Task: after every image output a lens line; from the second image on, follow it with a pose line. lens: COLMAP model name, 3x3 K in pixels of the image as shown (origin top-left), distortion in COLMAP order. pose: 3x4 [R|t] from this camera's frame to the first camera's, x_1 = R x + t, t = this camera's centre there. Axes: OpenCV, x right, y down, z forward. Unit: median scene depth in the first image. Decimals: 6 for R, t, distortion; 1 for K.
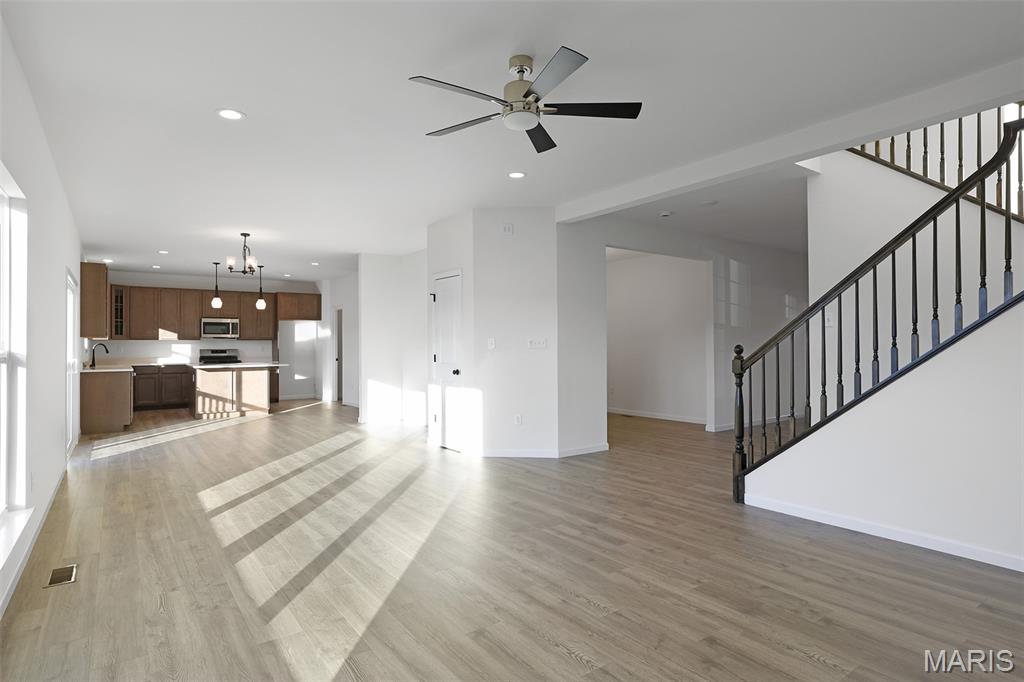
lens RADIAL K [[575.8, 0, 516.8], [0, 575.8, 339.9], [0, 0, 1]] dist [-0.022844, 0.000319]
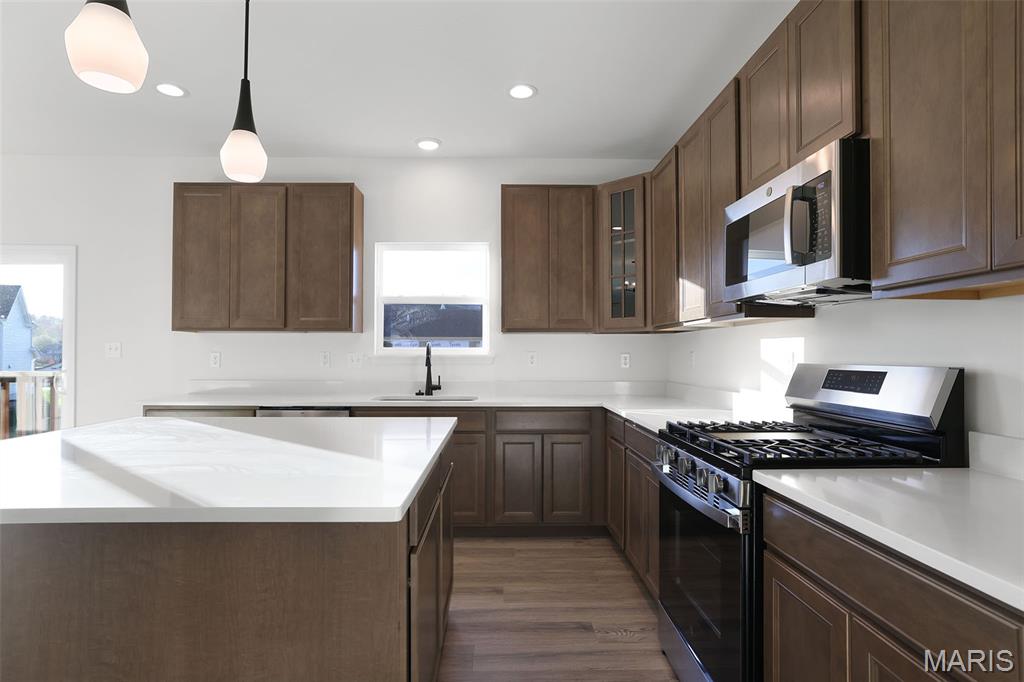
lens RADIAL K [[531.5, 0, 481.4], [0, 531.5, 341.1], [0, 0, 1]] dist [0.003101, 0.000409]
pose [[-0.552035, -0.018861, -0.833607, -0.343554], [0.006531, 0.999616, -0.026943, 0.013320], [0.833795, -0.020318, -0.551700, 1.020049]]
